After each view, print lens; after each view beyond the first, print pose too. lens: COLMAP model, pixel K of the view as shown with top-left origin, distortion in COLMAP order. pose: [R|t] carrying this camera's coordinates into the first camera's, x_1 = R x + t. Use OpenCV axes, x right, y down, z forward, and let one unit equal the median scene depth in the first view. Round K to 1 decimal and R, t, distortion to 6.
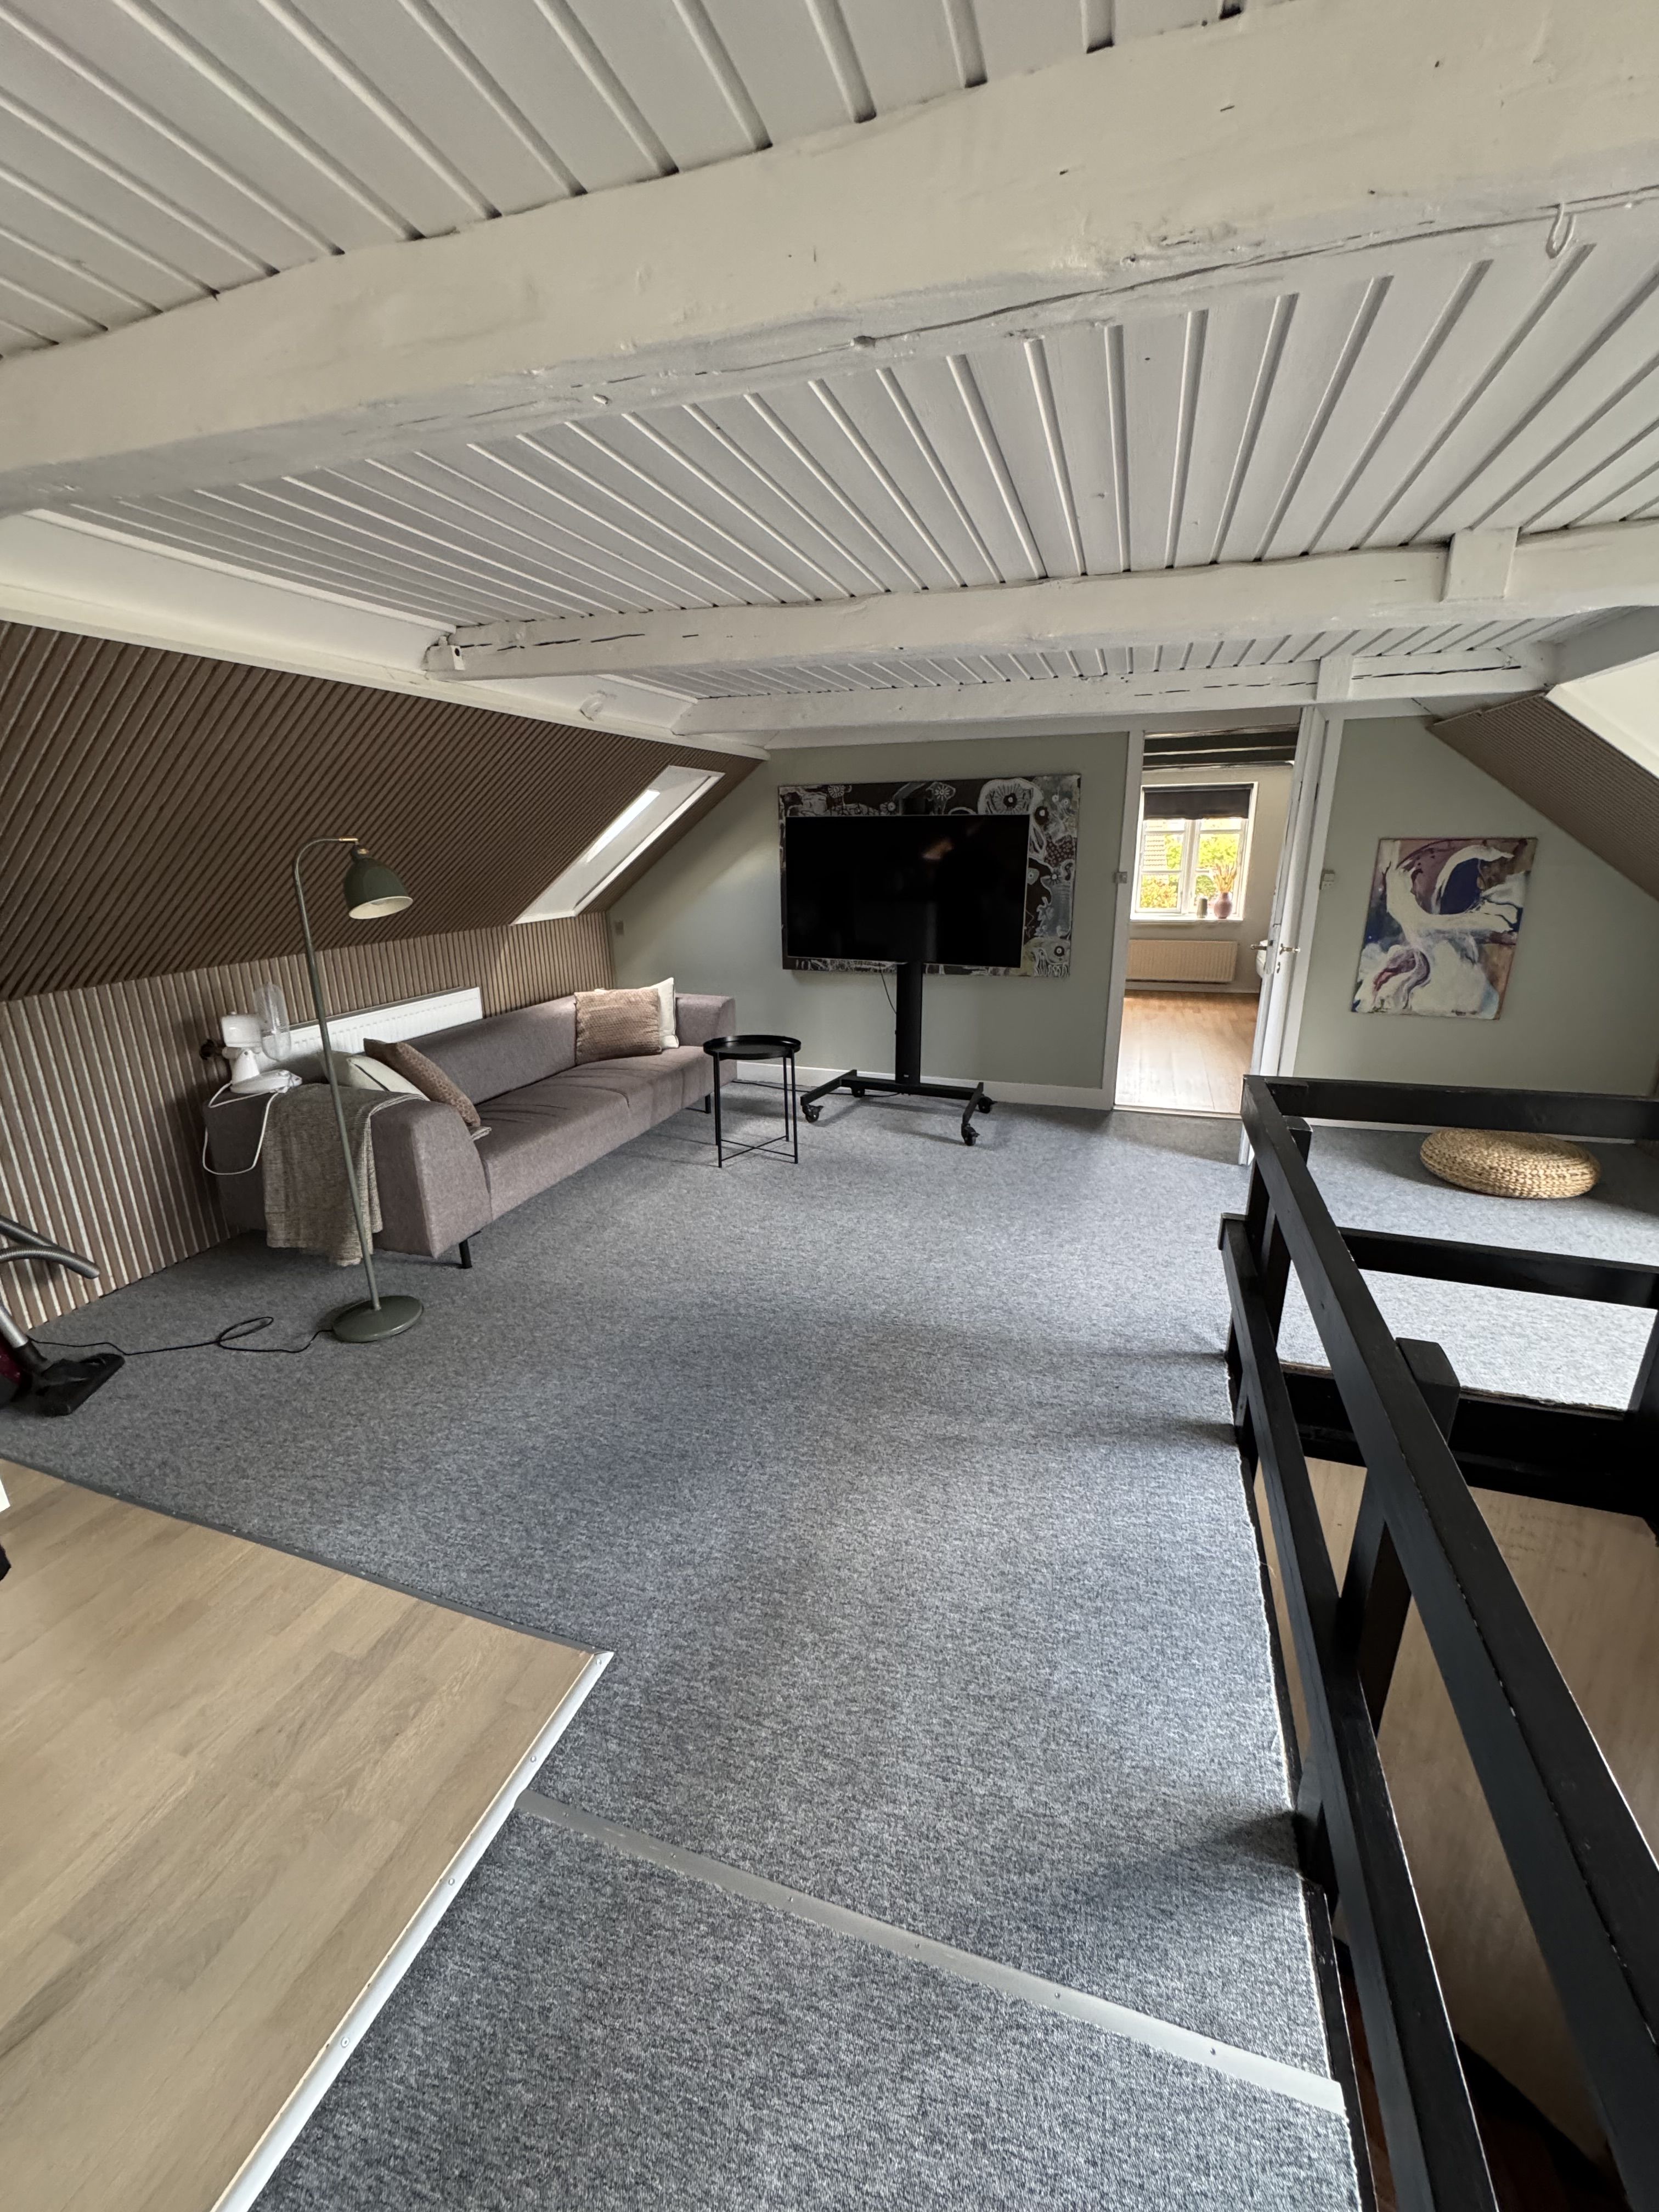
lens RADIAL K [[881.1, 0, 831.5], [0, 881.1, 1109.8], [0, 0, 1]] dist [-0.001559, 0.000045]
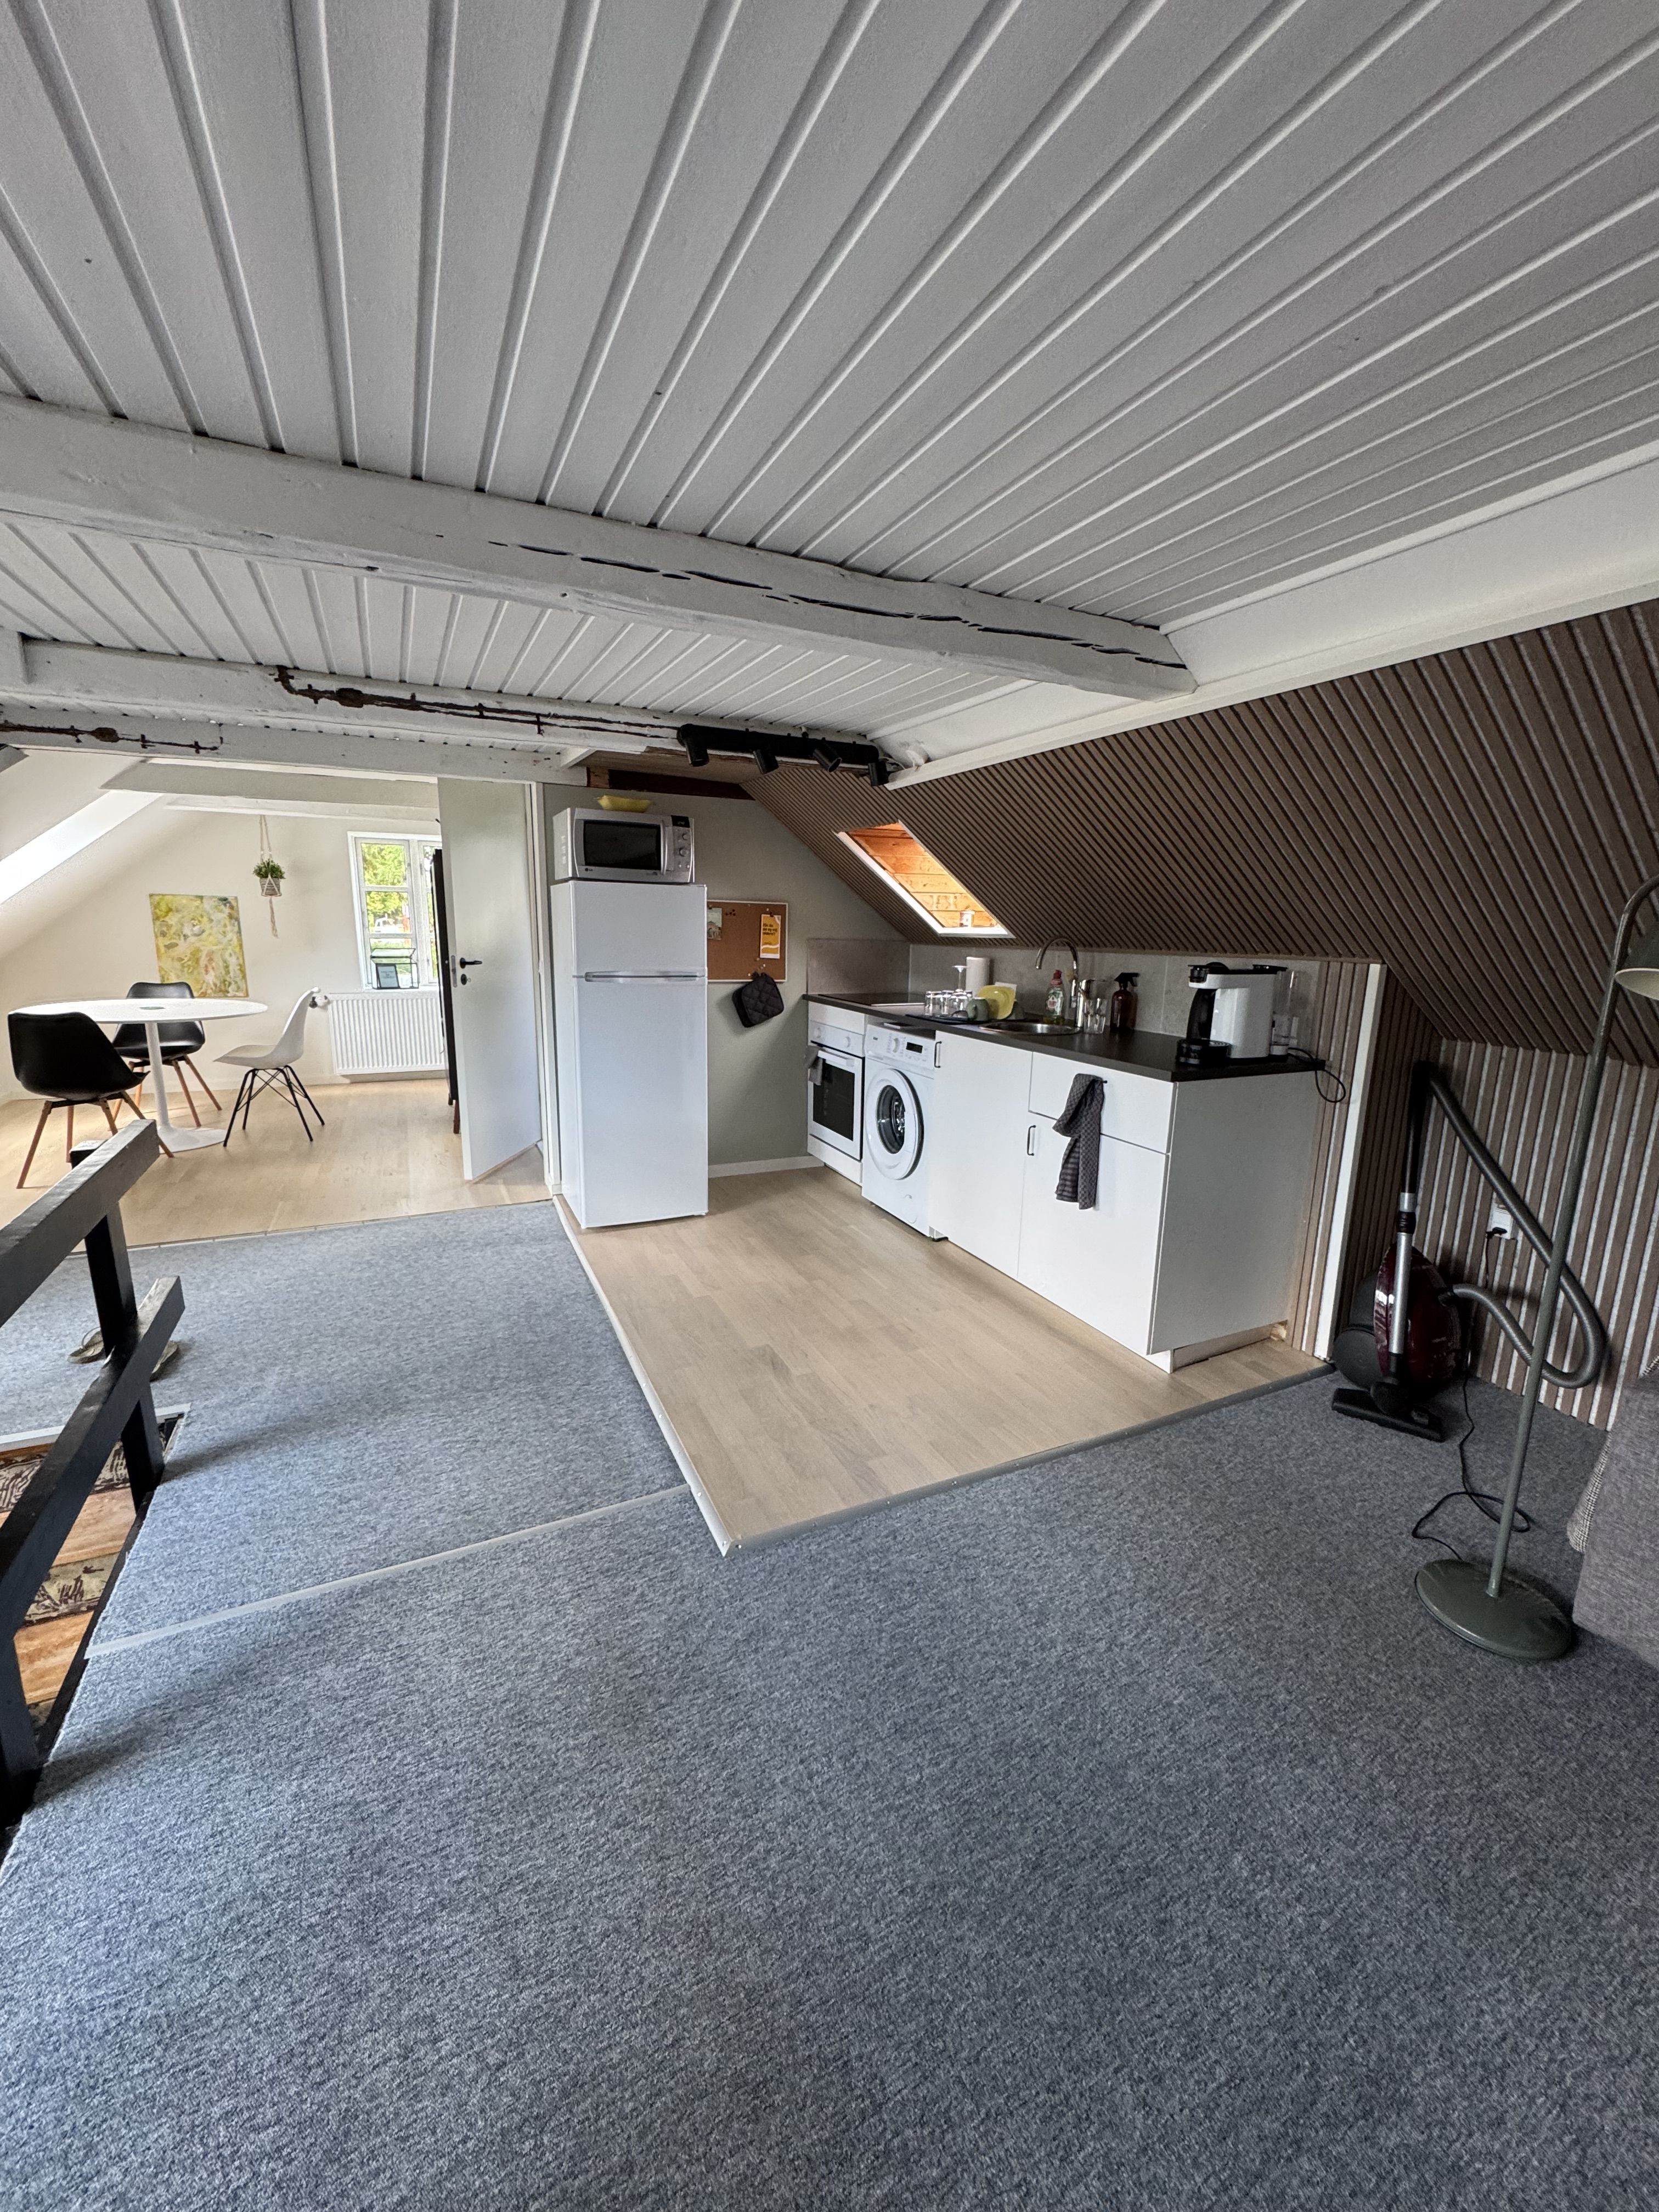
lens RADIAL K [[881.1, 0, 827.9], [0, 881.1, 1093.1], [0, 0, 1]] dist [-0.001559, 0.000045]
pose [[-0.716363, 0.136738, -0.684198, 0.362440], [-0.209861, 0.892975, 0.398189, -0.417346], [0.665419, 0.428834, -0.610998, 1.524187]]
